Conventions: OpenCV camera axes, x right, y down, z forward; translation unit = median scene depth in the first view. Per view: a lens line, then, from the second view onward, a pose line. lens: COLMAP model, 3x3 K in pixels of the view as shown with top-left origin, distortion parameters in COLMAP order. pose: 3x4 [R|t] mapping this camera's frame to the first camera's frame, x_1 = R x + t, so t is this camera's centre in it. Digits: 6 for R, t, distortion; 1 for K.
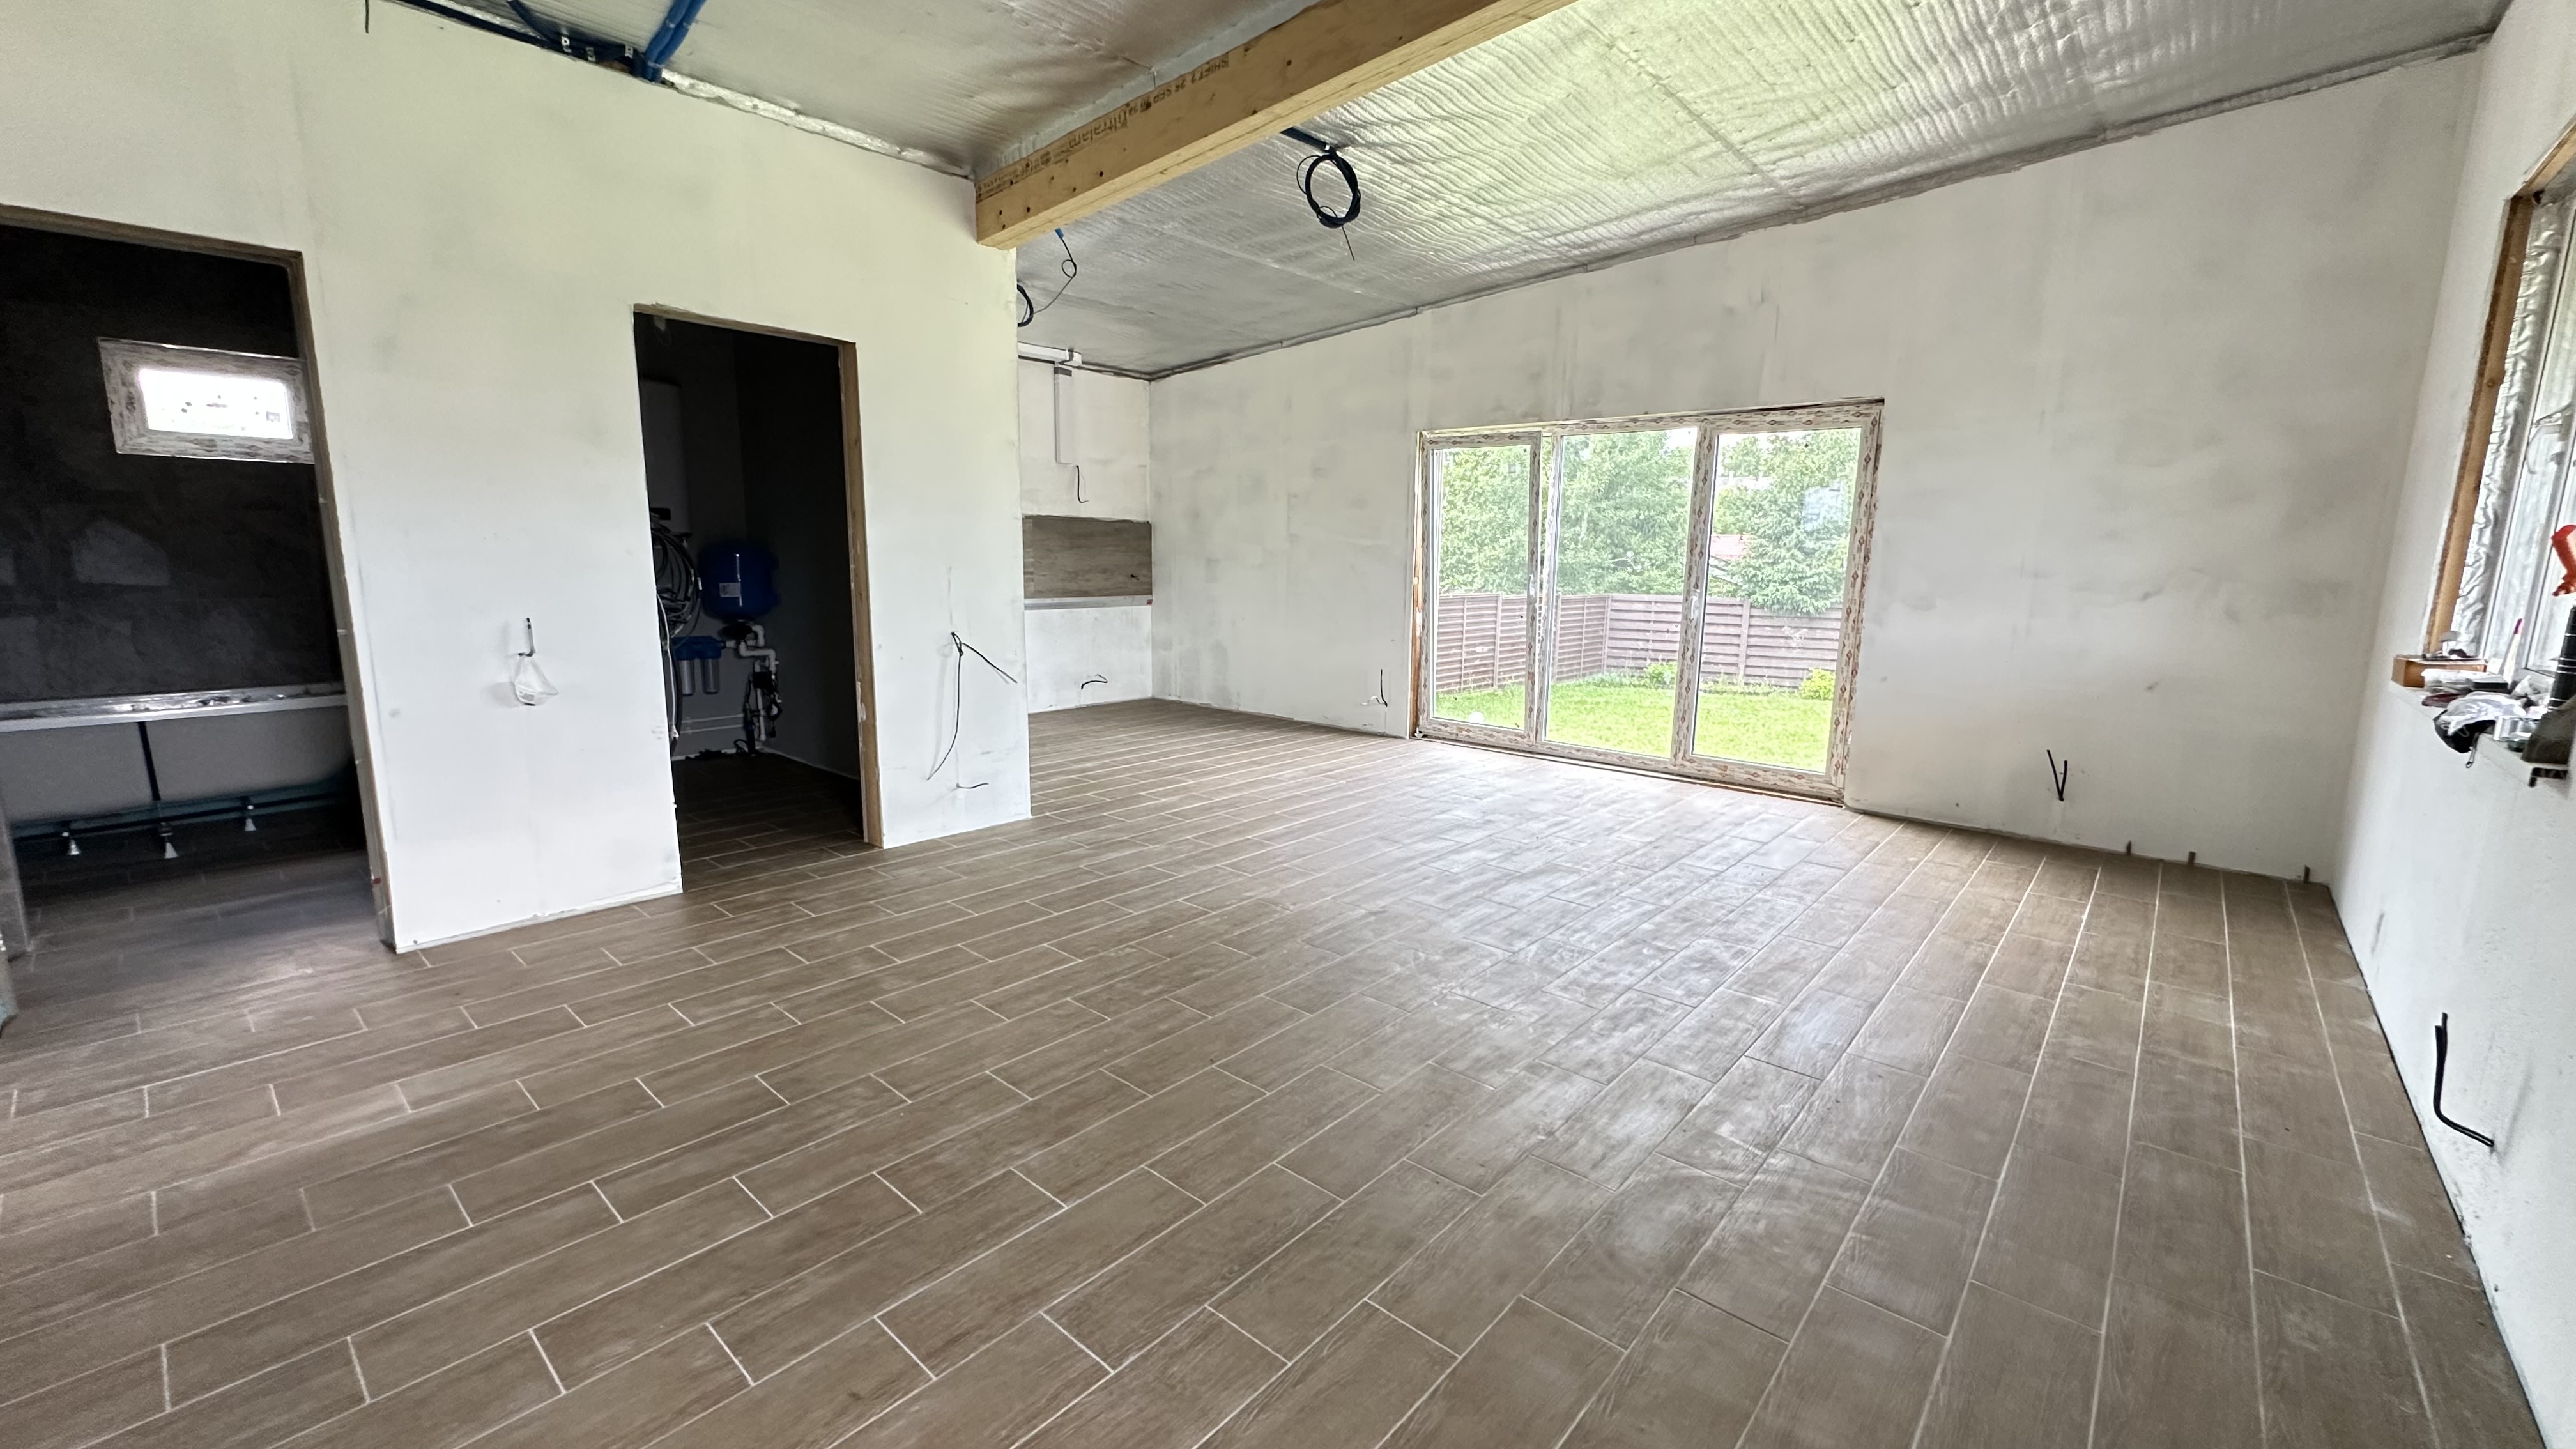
lens RADIAL K [[1027.4, 0, 1291.3], [0, 1027.4, 726.1], [0, 0, 1]] dist [-0.002468, 0.000517]
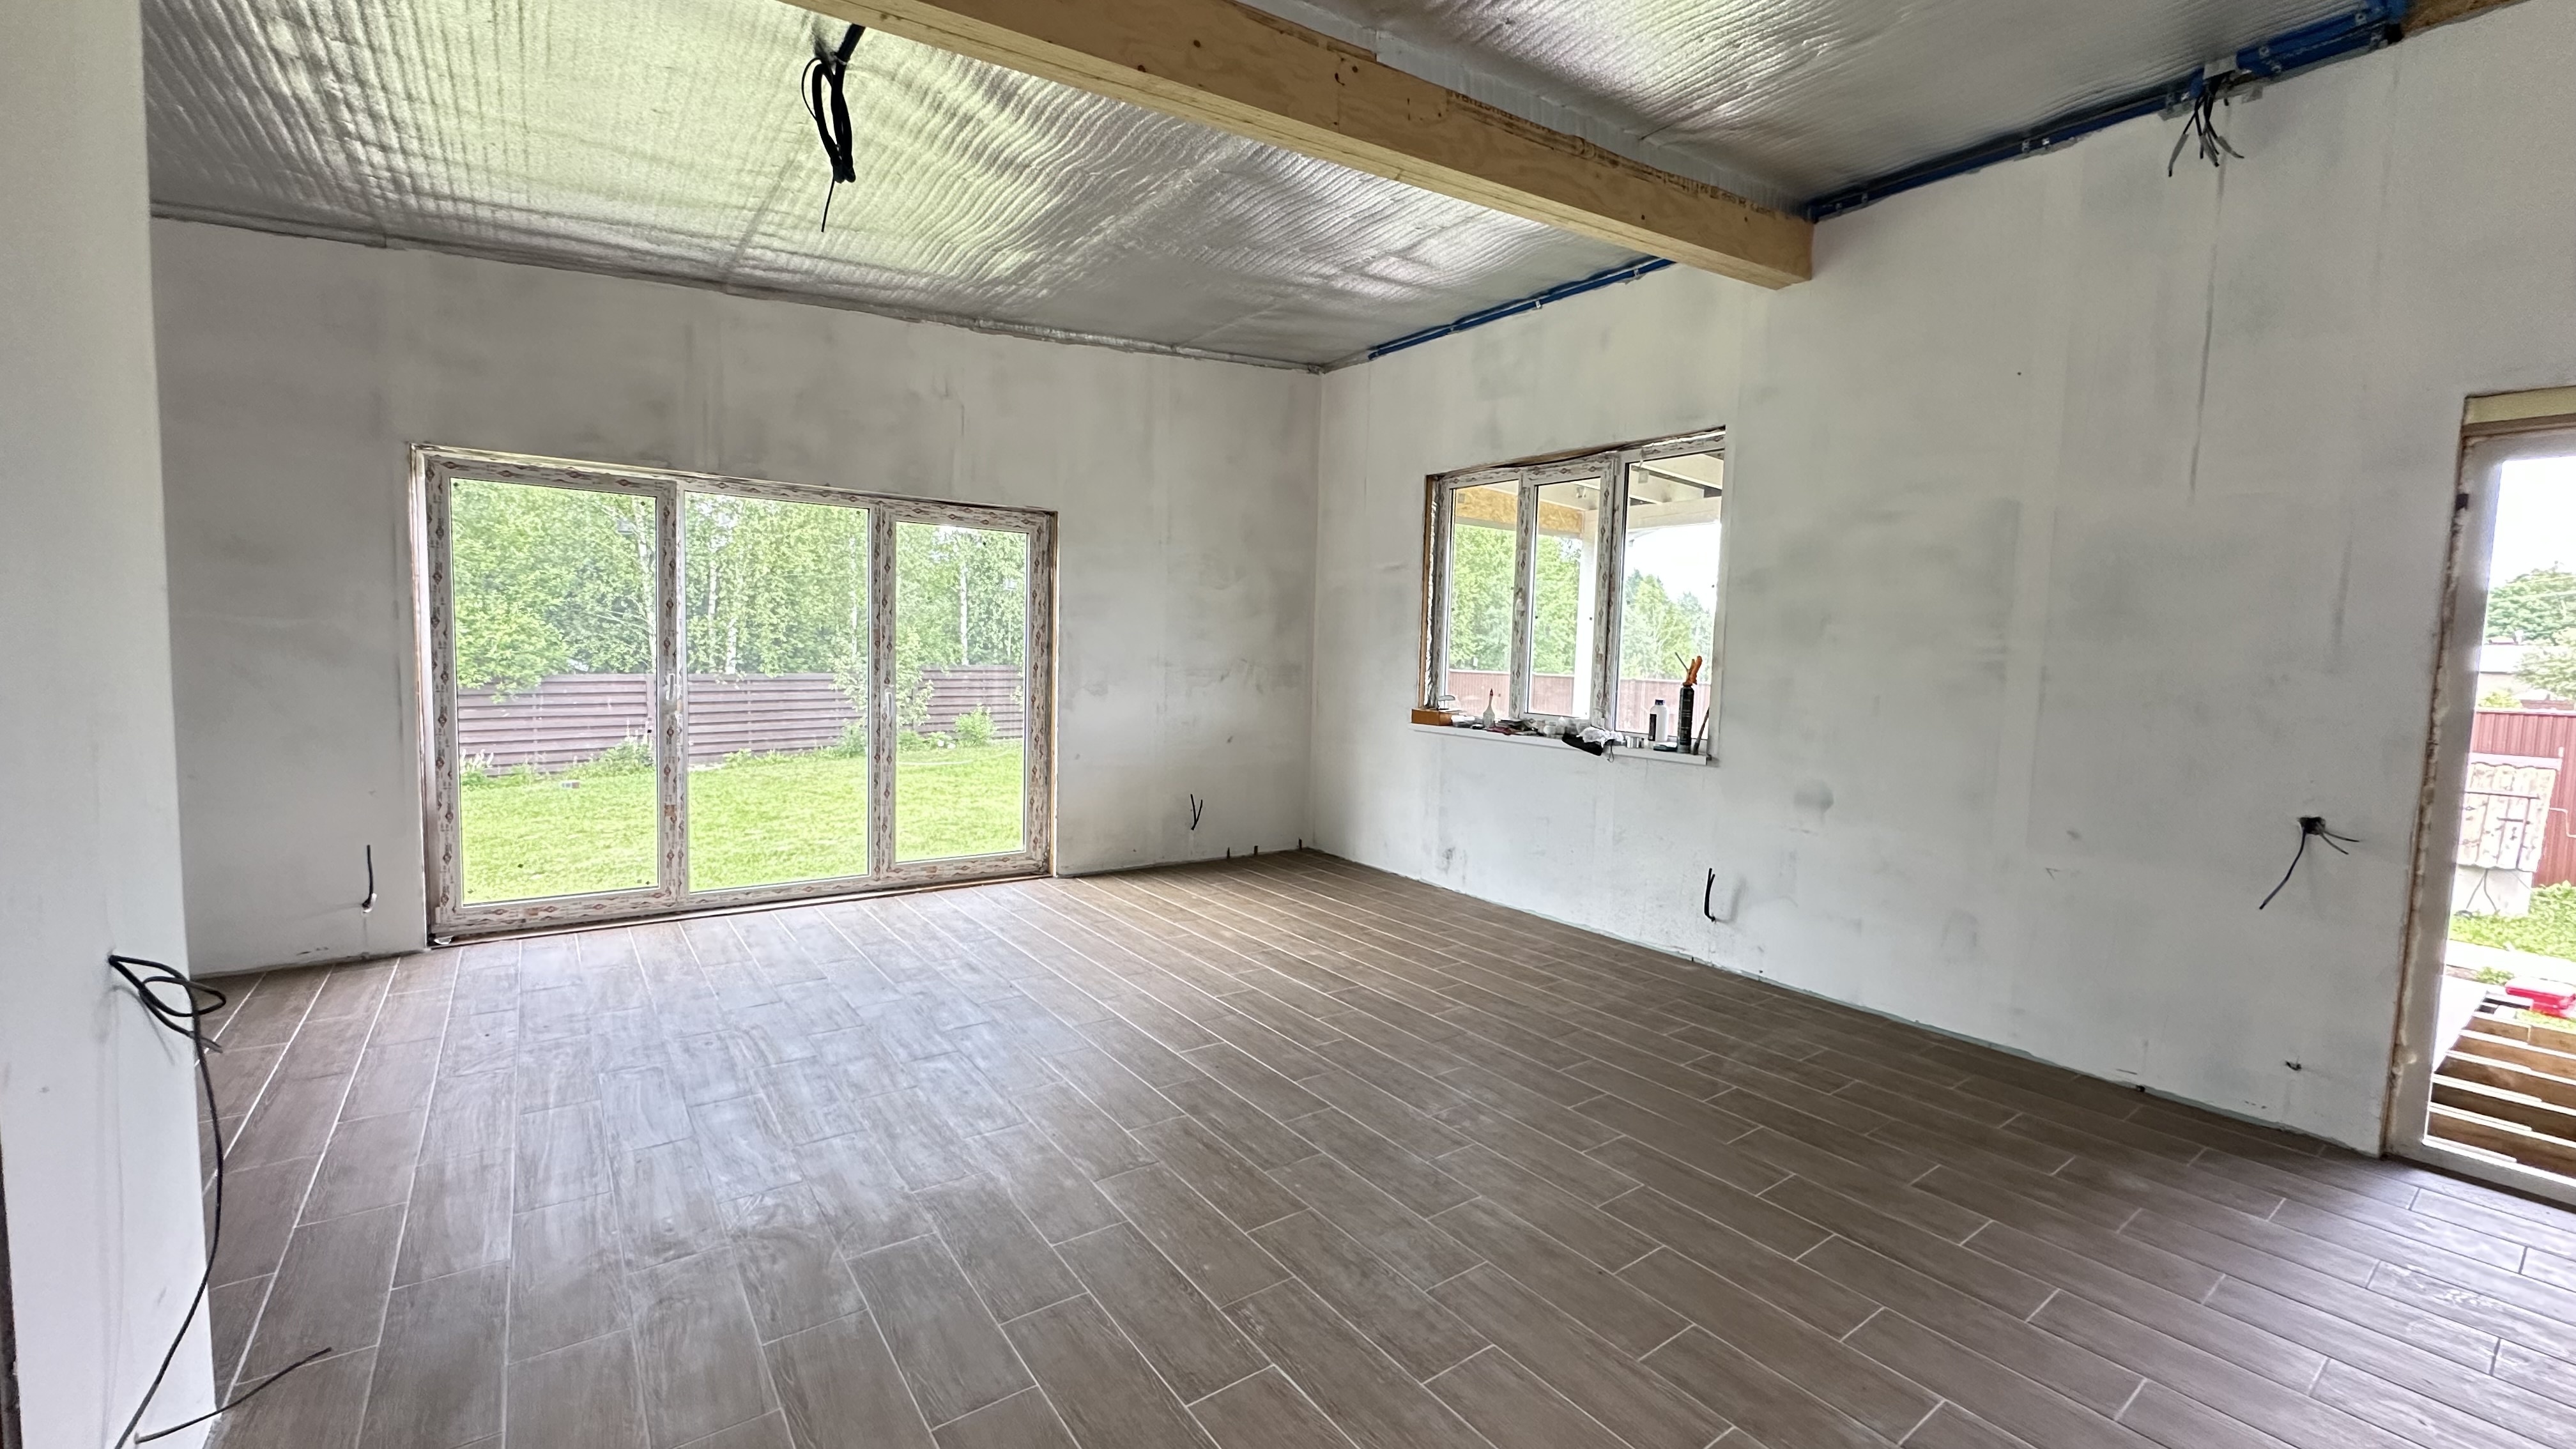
lens RADIAL K [[1027.4, 0, 1291.3], [0, 1027.4, 726.1], [0, 0, 1]] dist [-0.002468, 0.000517]
pose [[0.216861, -0.087026, 0.972316, -0.481686], [0.141522, 0.988299, 0.056892, -0.111547], [-0.965890, 0.125267, 0.226640, 0.513203]]
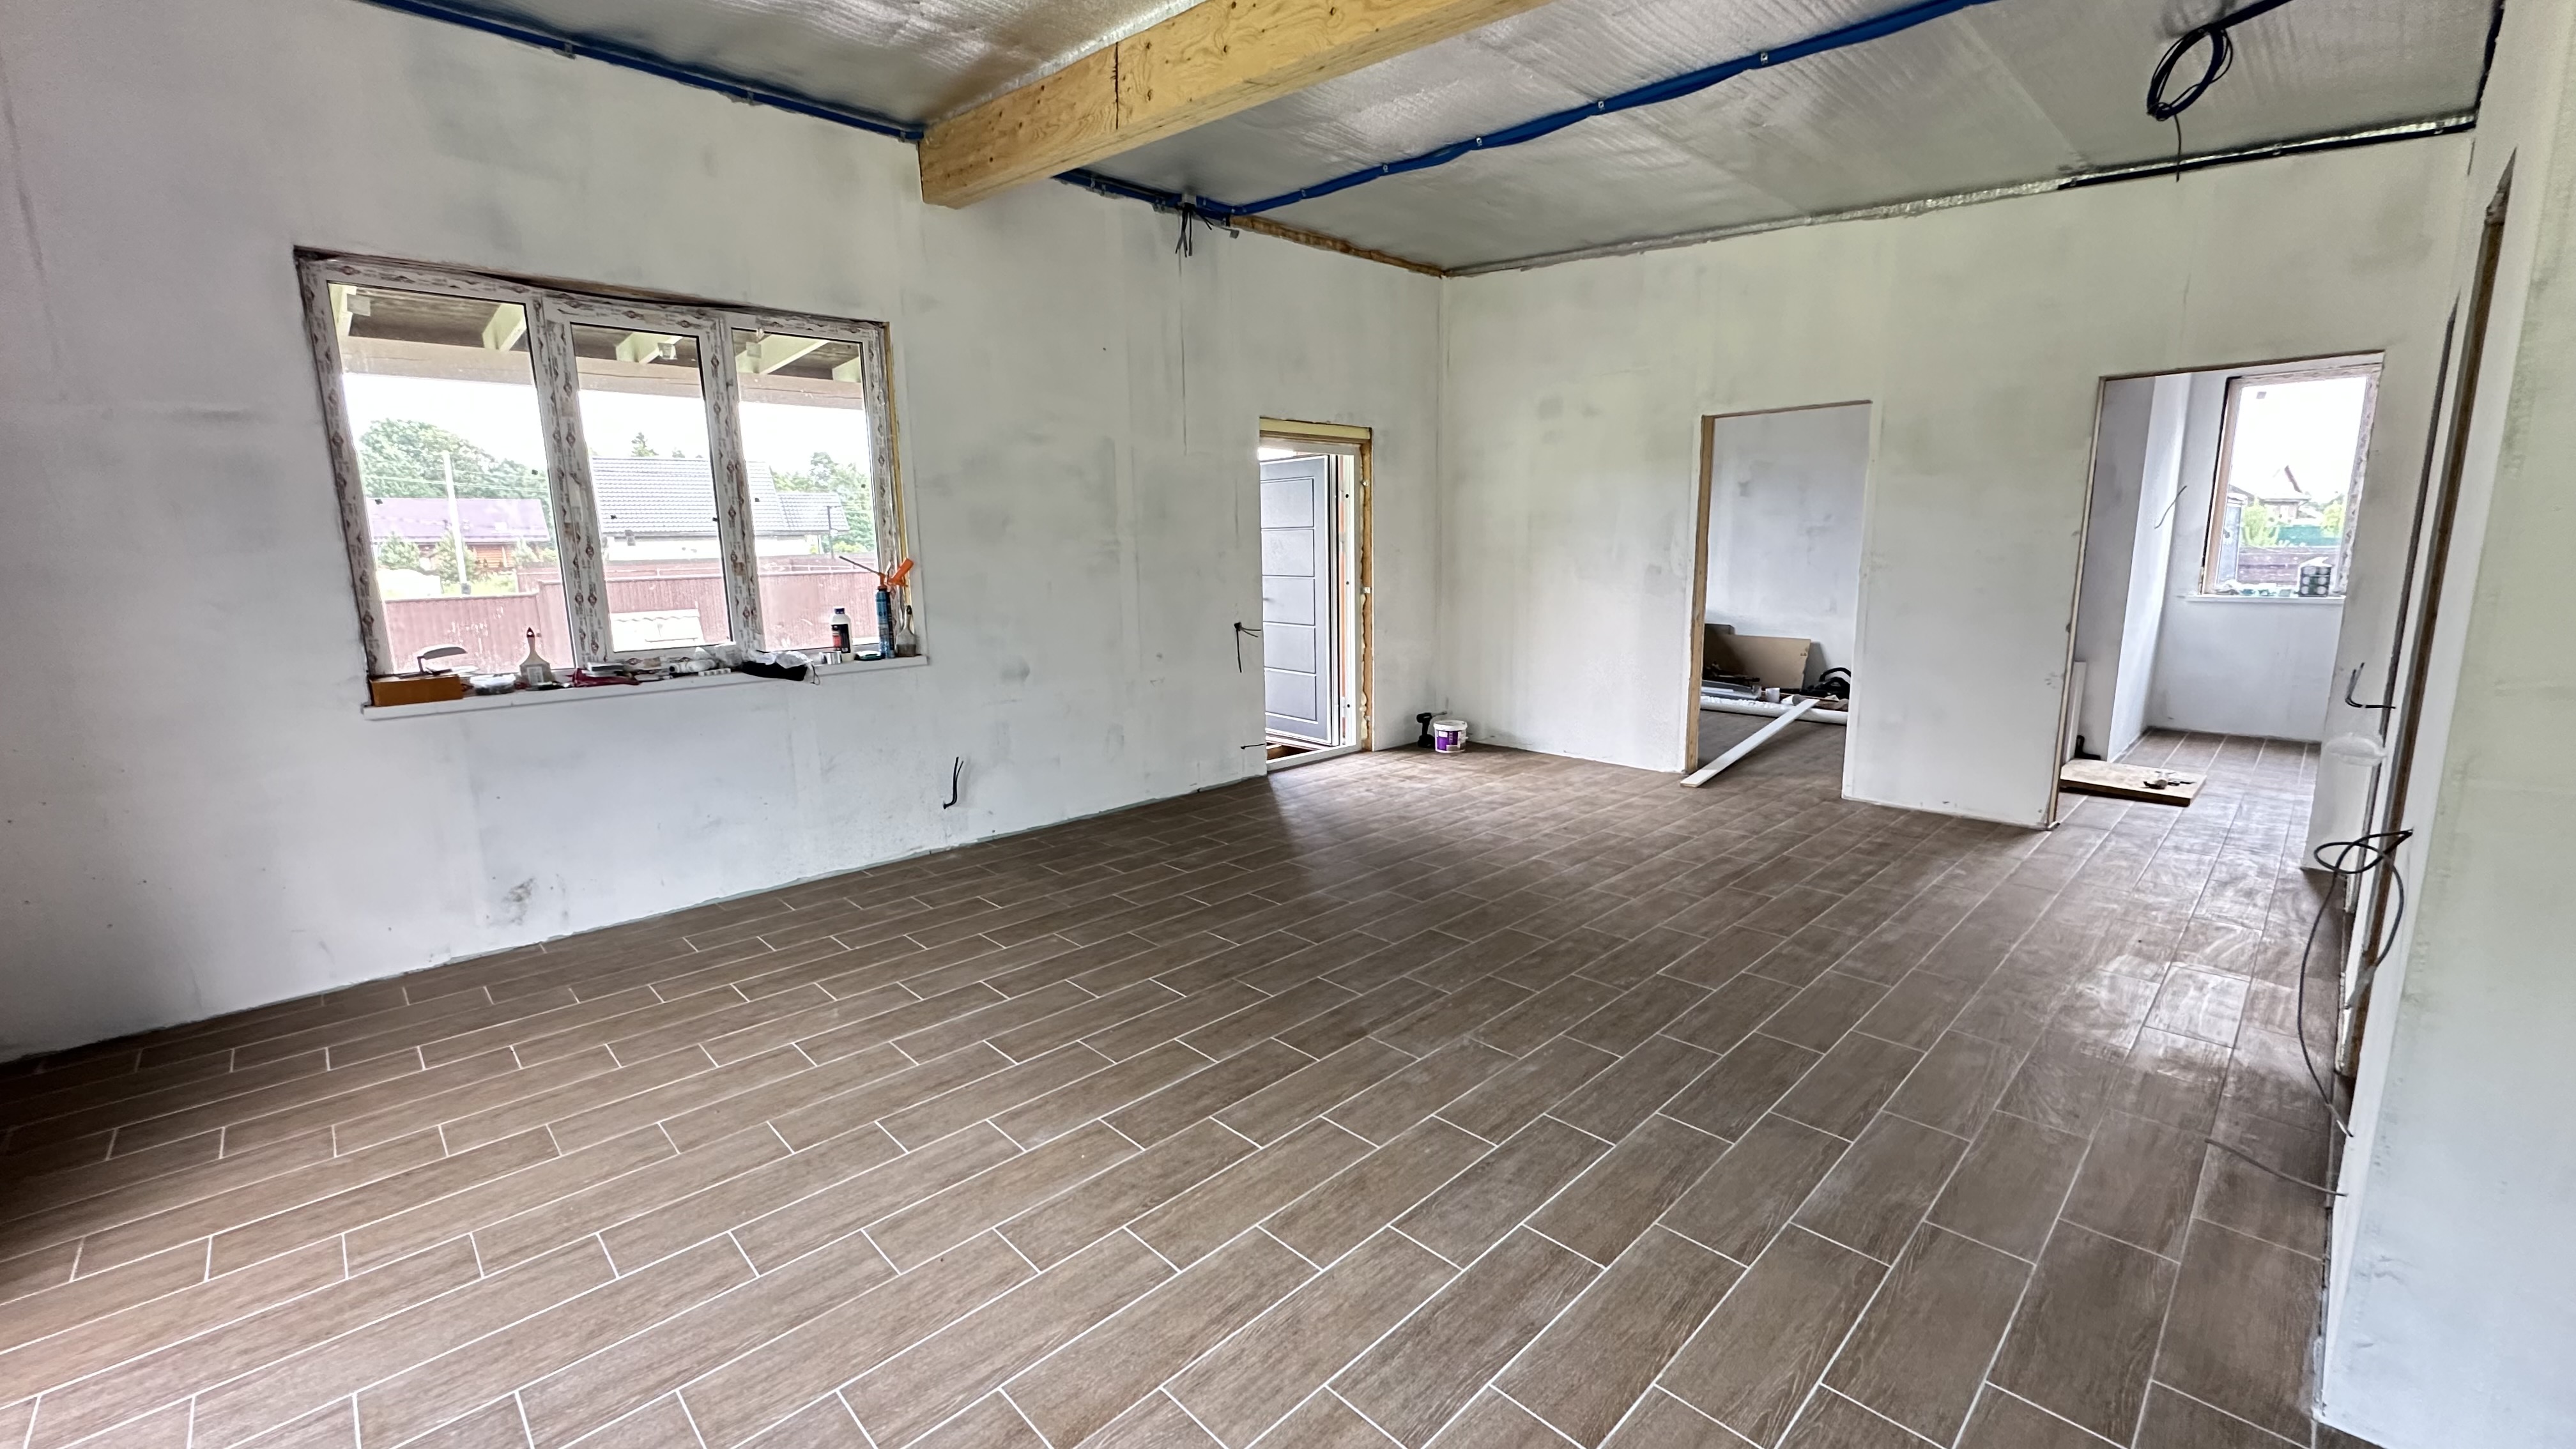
lens RADIAL K [[1027.4, 0, 1291.3], [0, 1027.4, 726.1], [0, 0, 1]] dist [-0.002468, 0.000517]
pose [[-0.996623, -0.013184, 0.081053, 0.053009], [0.015571, 0.938779, 0.344169, -0.234949], [-0.080628, 0.344268, -0.935403, 1.219019]]
